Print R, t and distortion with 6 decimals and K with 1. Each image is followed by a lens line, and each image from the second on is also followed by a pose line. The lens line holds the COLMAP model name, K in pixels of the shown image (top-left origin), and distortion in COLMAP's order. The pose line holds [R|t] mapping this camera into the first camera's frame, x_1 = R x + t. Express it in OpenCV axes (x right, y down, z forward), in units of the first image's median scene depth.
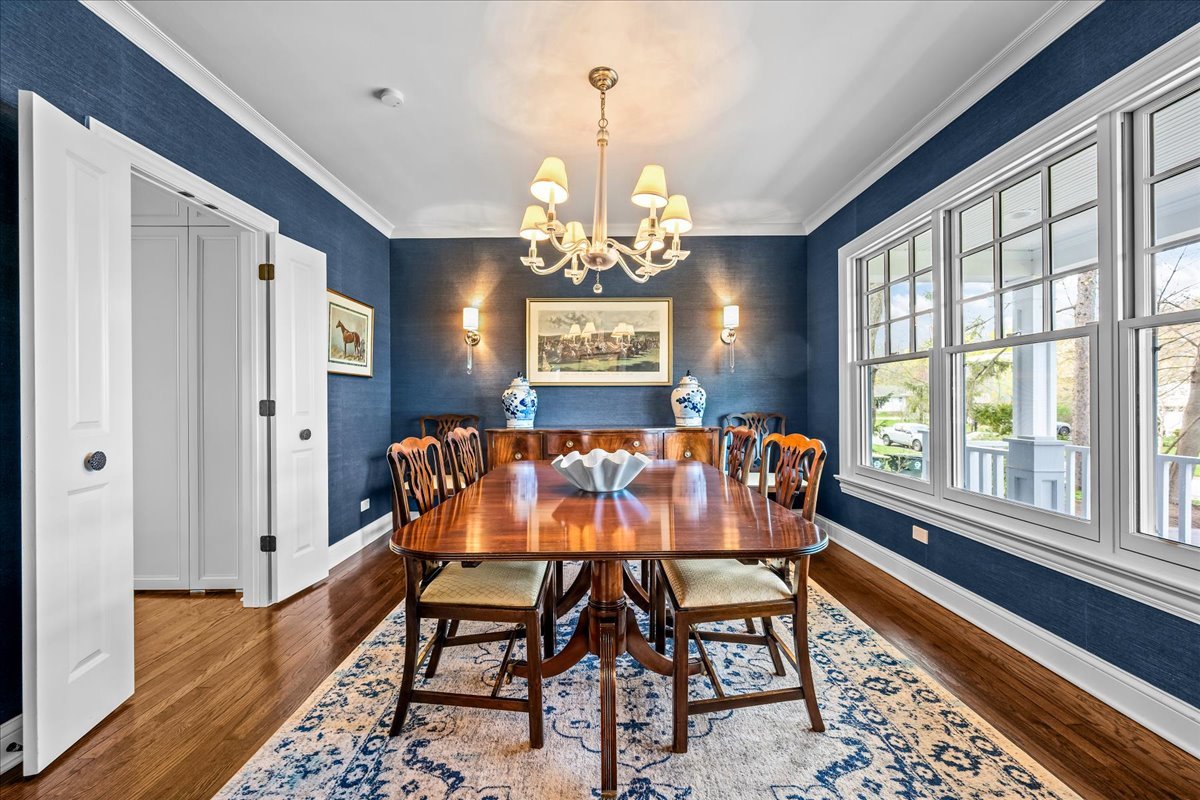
lens RADIAL K [[476.8, 0, 600.7], [0, 476.8, 396.8], [0, 0, 1]] dist [-0.001843, -0.000140]
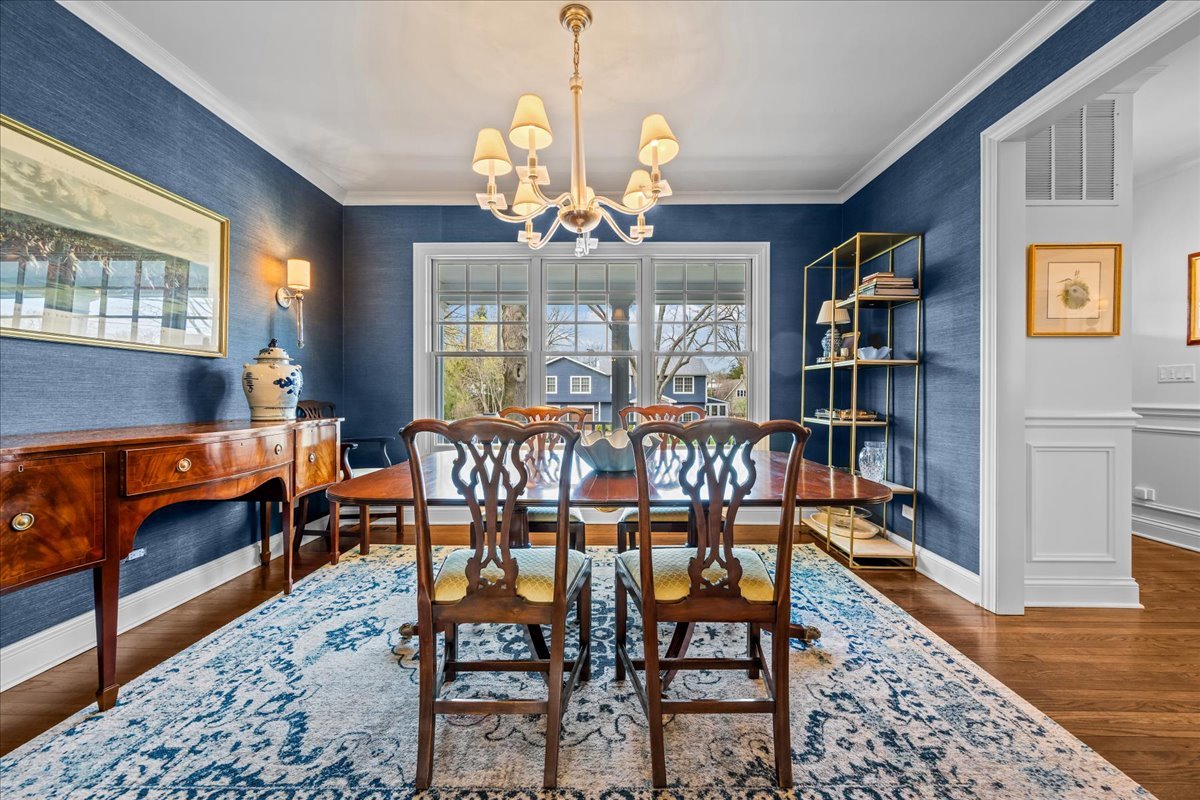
lens RADIAL K [[476.8, 0, 600.7], [0, 476.8, 396.8], [0, 0, 1]] dist [-0.001843, -0.000140]
pose [[0.017589, 0.000857, 0.999845, -1.225426], [-0.007528, 0.999971, -0.000725, 0.060435], [-0.999817, -0.007514, 0.017595, 1.288479]]
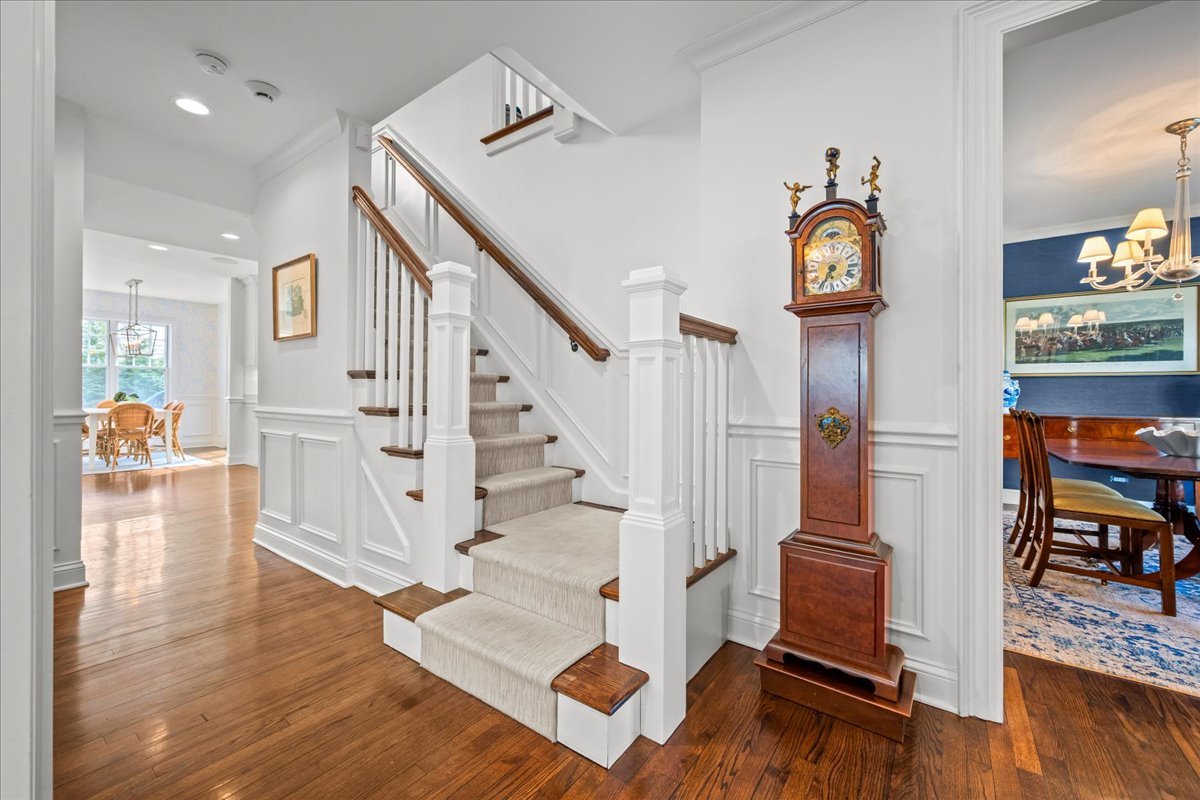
lens RADIAL K [[477.6, 0, 602.6], [0, 477.6, 389.5], [0, 0, 1]] dist [0.000257, -0.000049]
pose [[0.807330, 0.003873, -0.590087, -0.654812], [-0.004428, 0.999990, 0.000506, 0.027018], [0.590083, 0.002204, 0.807339, -1.205979]]
